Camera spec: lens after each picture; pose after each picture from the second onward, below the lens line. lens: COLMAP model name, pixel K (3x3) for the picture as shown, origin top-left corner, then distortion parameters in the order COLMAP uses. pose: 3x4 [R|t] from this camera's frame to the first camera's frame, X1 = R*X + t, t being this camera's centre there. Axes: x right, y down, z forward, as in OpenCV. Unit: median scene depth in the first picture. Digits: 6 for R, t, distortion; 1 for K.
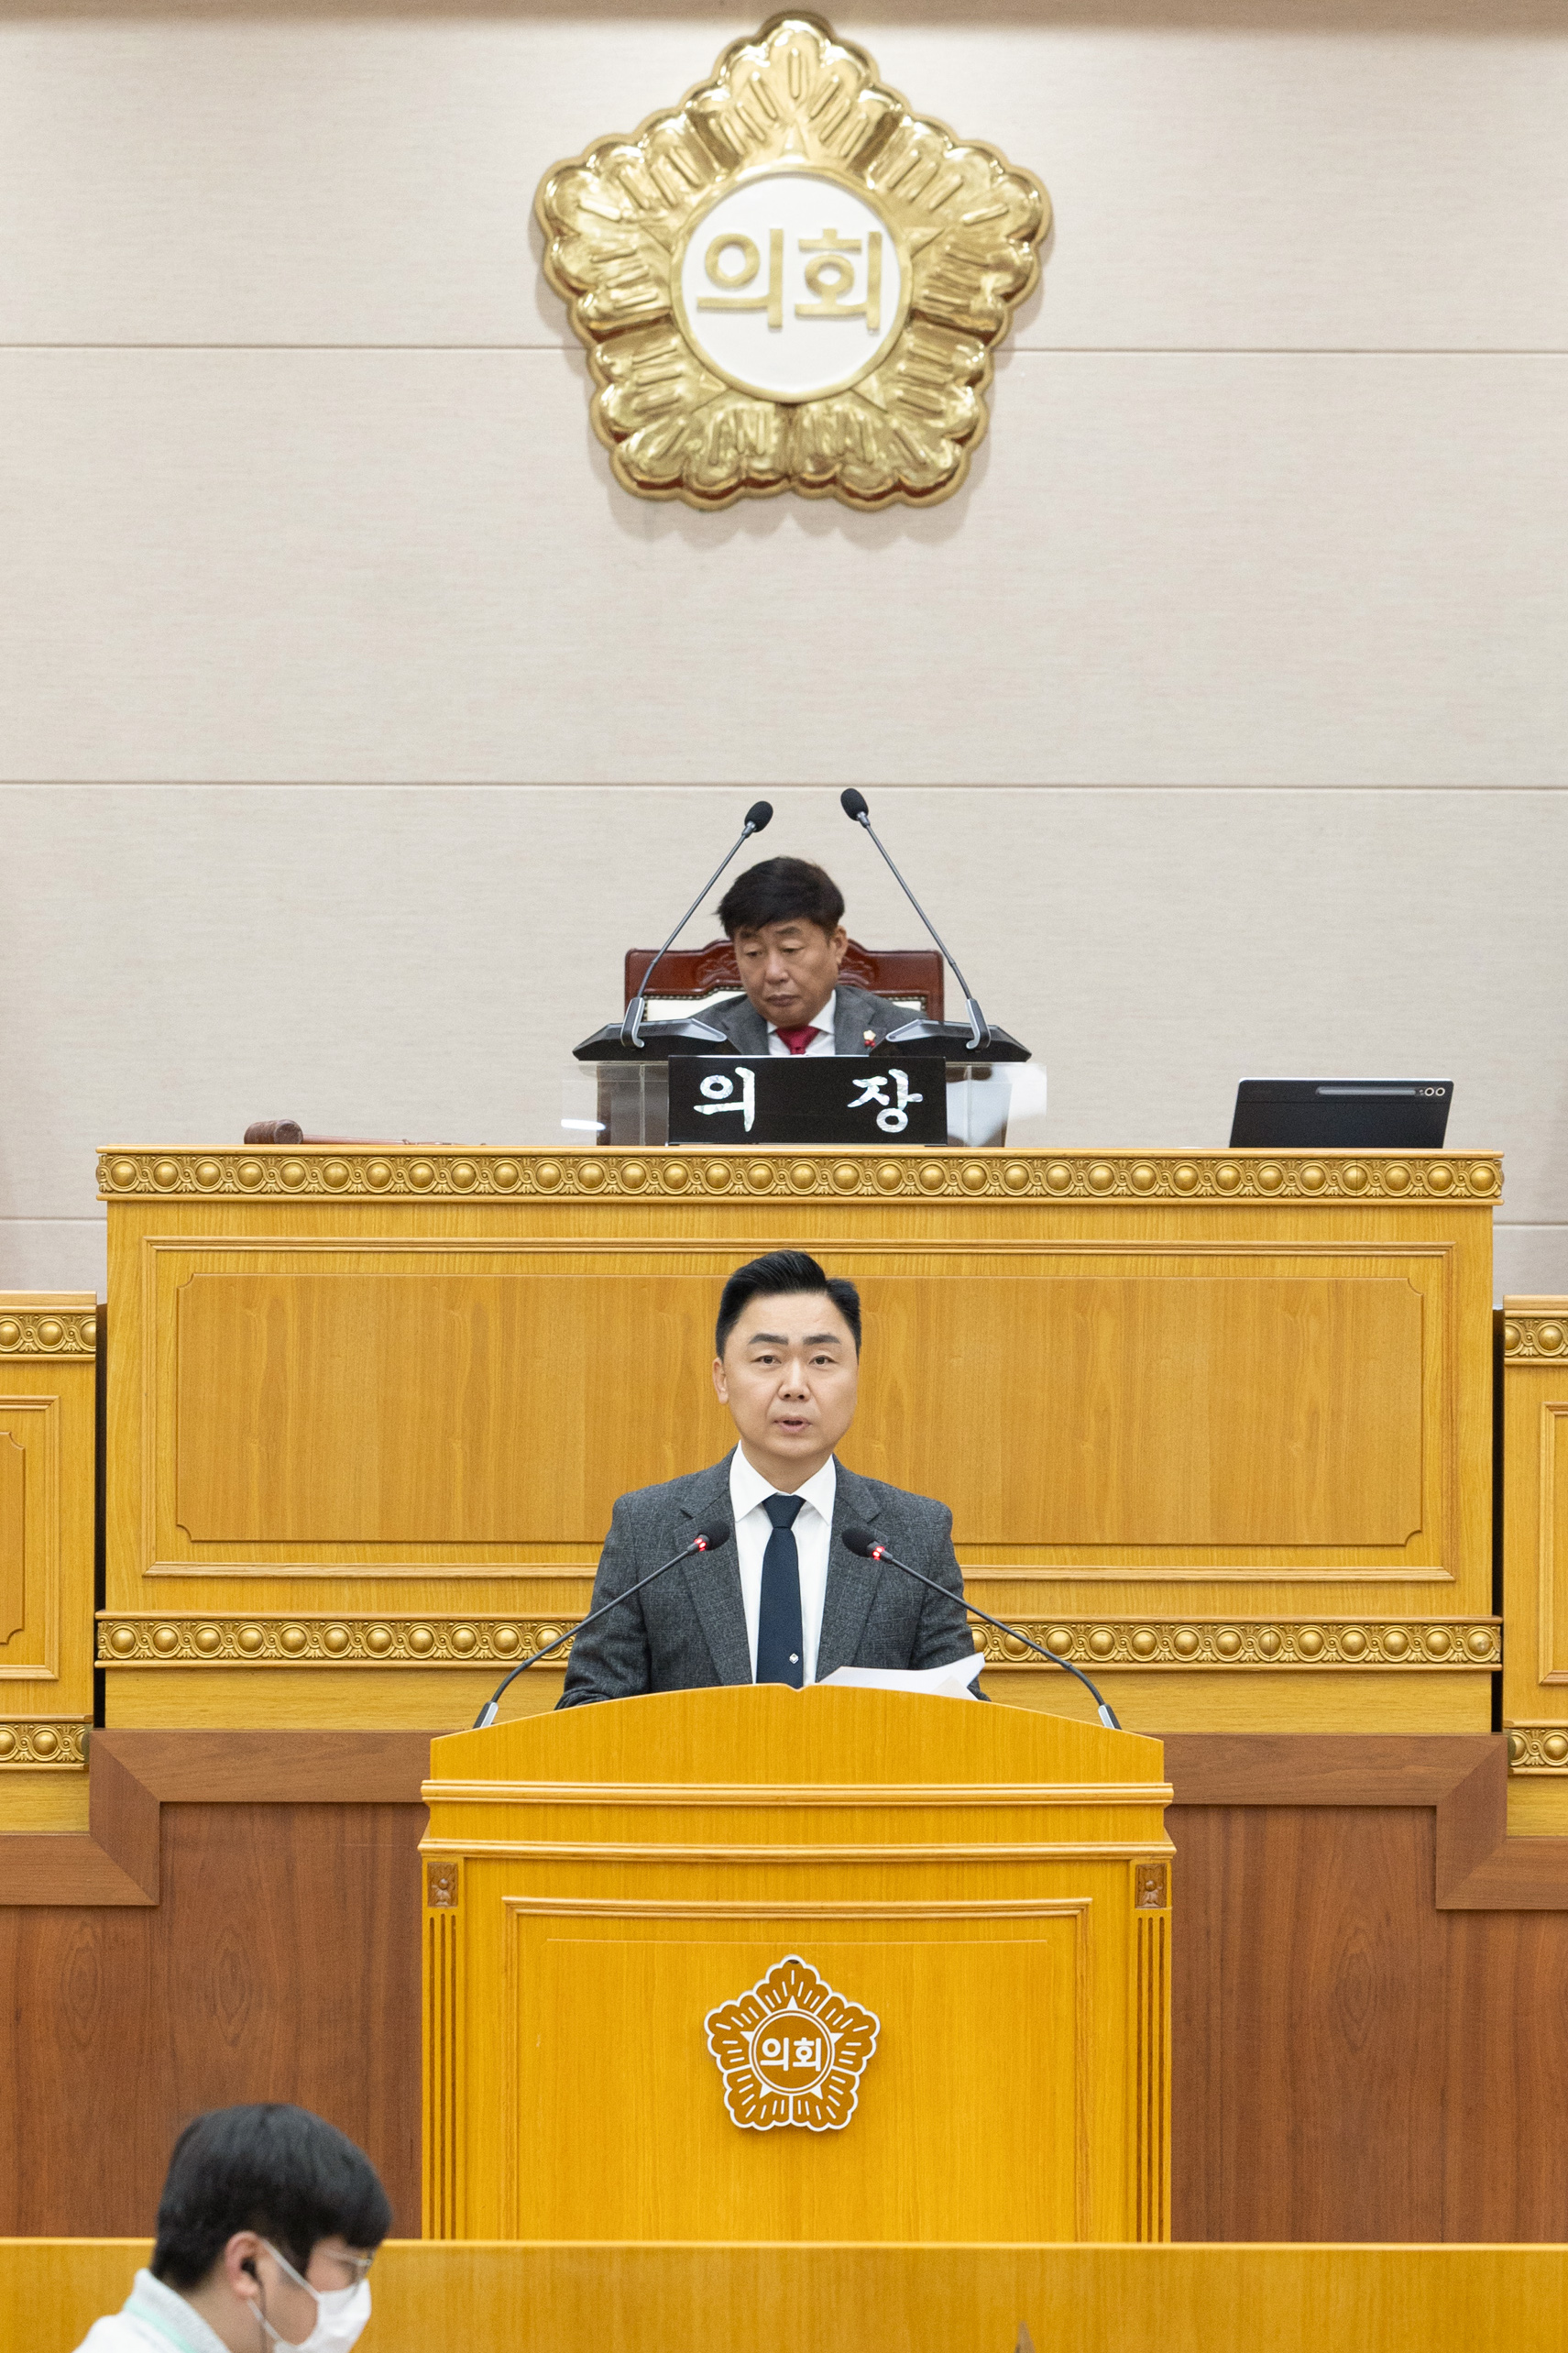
lens RADIAL K [[10414.1, 0, 784.0], [0, 10414.1, 1176.5], [0, 0, 1]] dist [-0.151360, 2.615663]
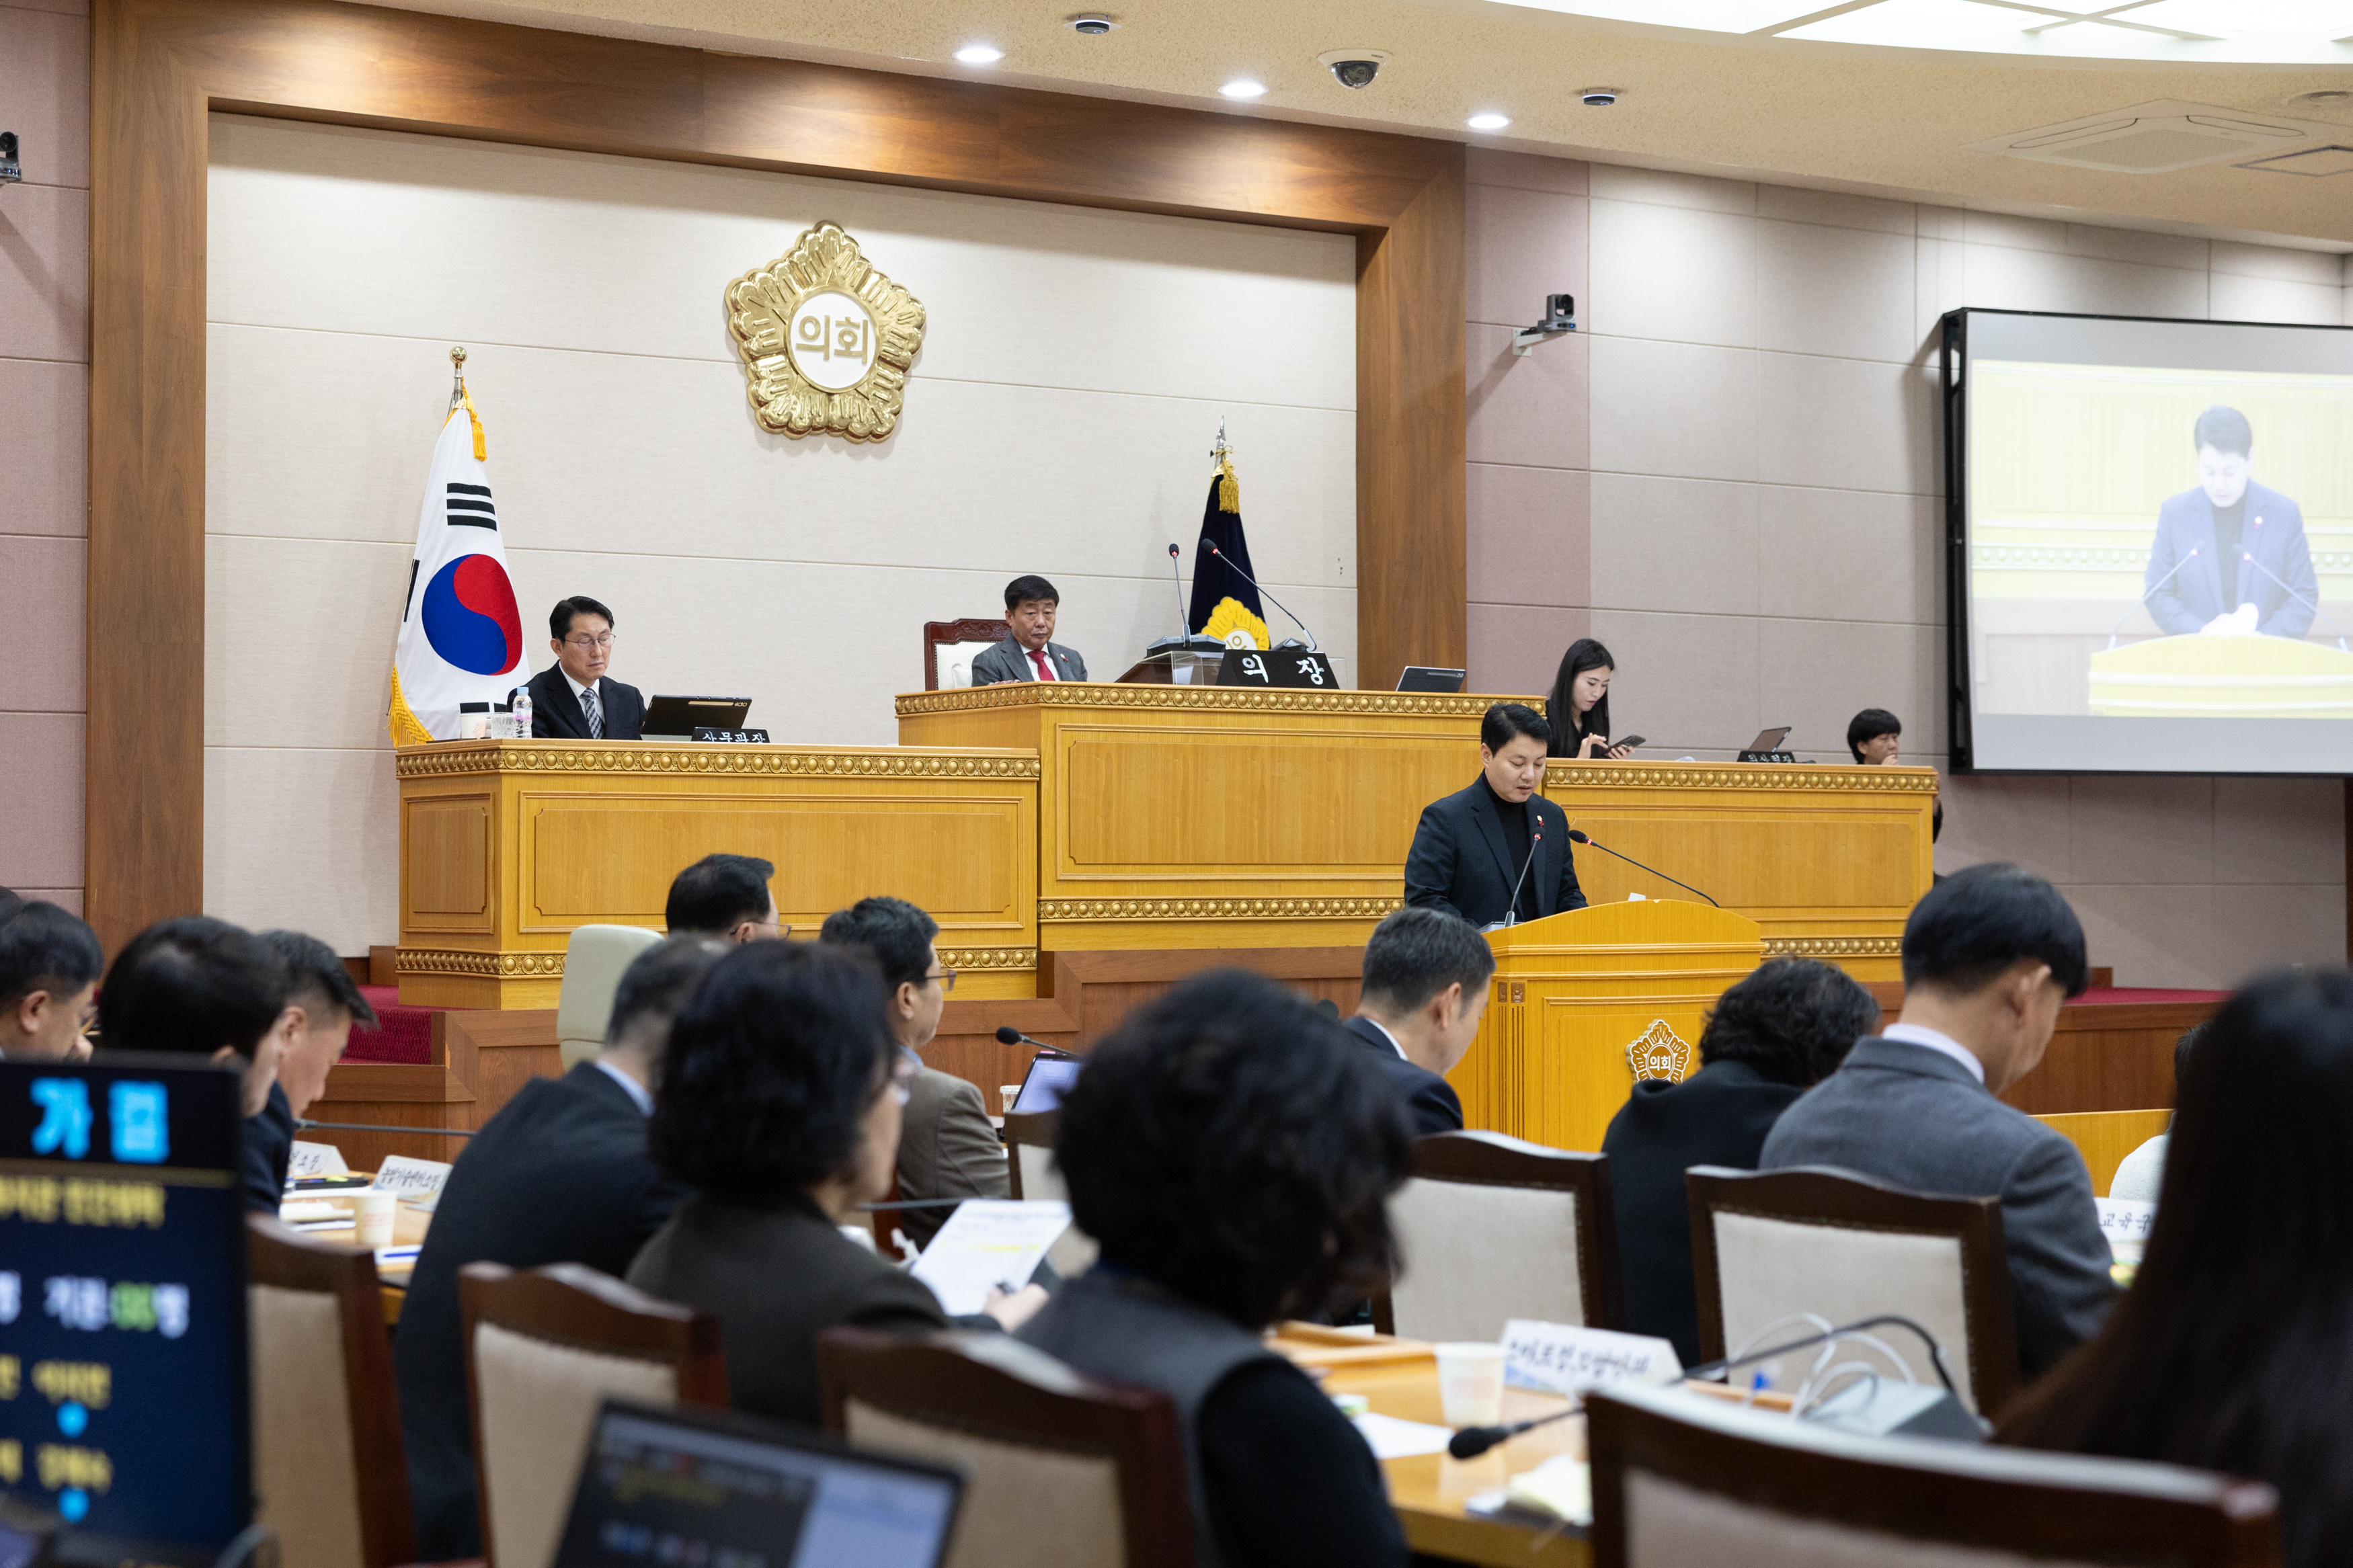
lens RADIAL K [[3972.6, 0, 1176.5], [0, 3972.6, 784.0], [0, 0, 1]] dist [-0.049873, 0.094188]
pose [[0.835012, 0.006868, 0.550188, -0.495447], [0.008386, 0.999647, -0.025205, 0.039372], [-0.550167, 0.025660, 0.834660, 0.296046]]
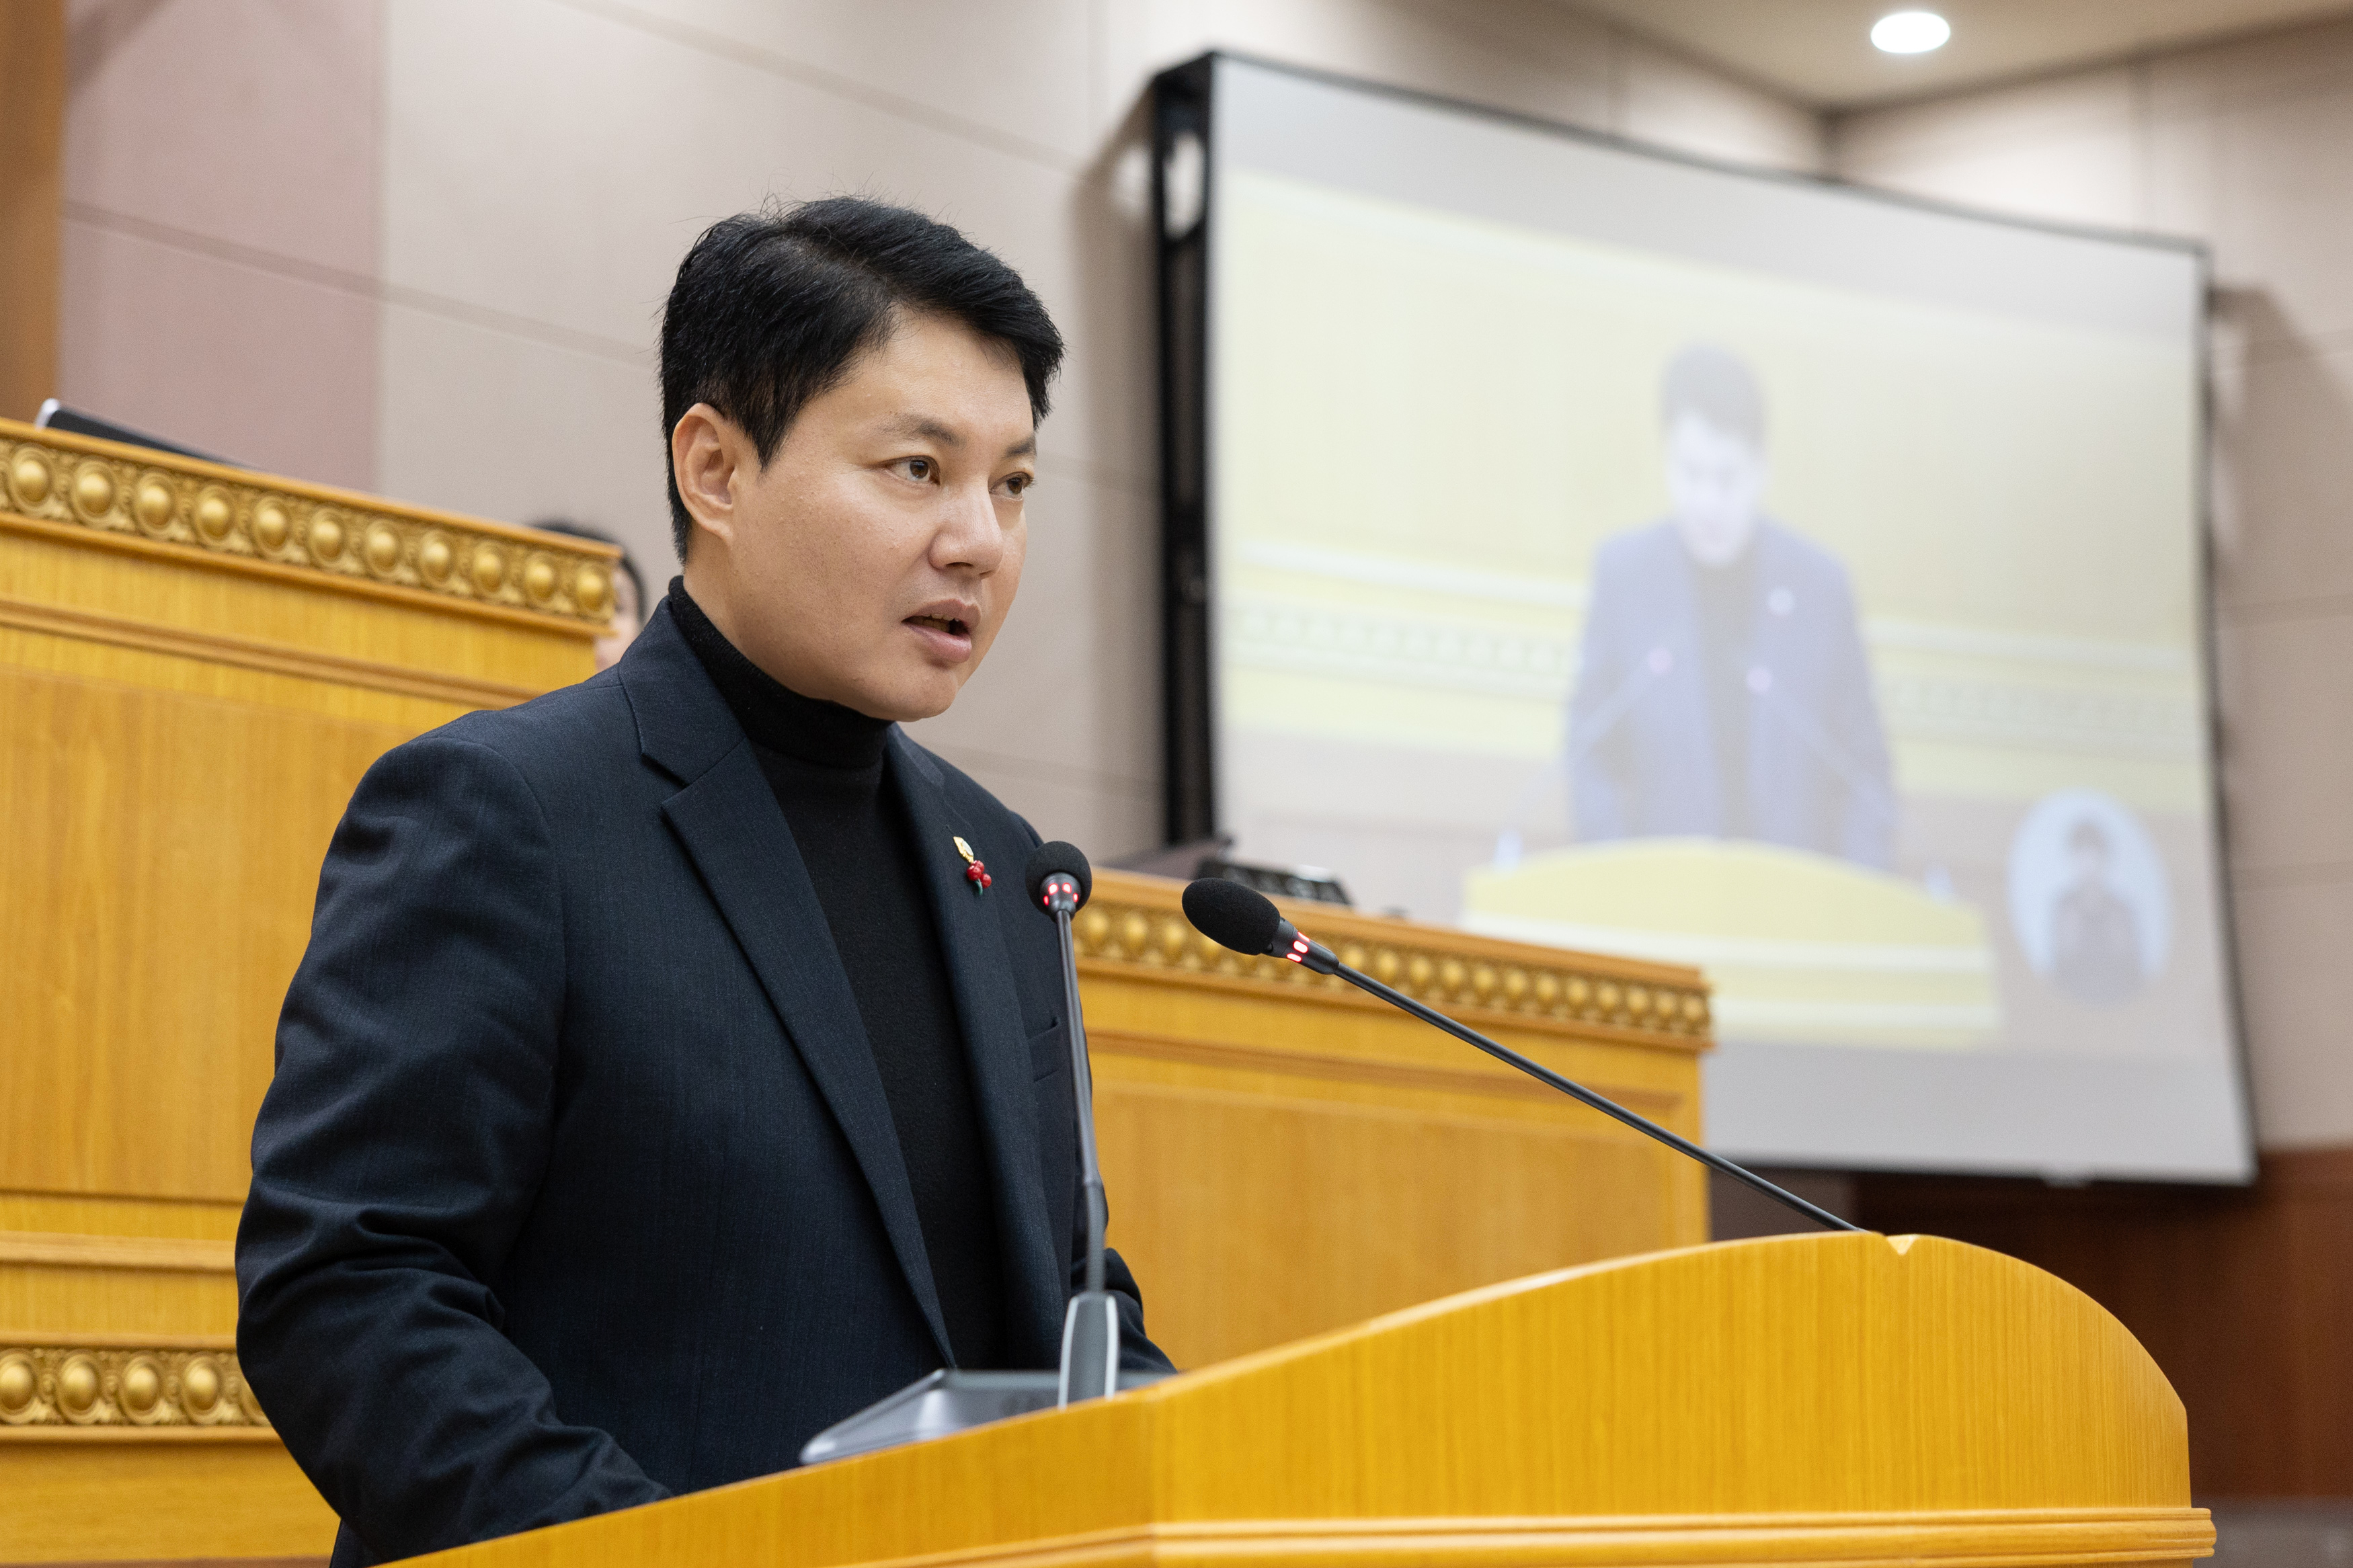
lens RADIAL K [[5072.4, 0, 1176.5], [0, 5072.4, 784.0], [0, 0, 1]] dist [0.037841, 0.227799]
pose [[0.597919, 0.098257, 0.795511, -0.138561], [0.017160, 0.990662, -0.135259, 0.050136], [-0.801373, 0.094525, 0.590650, 0.807238]]
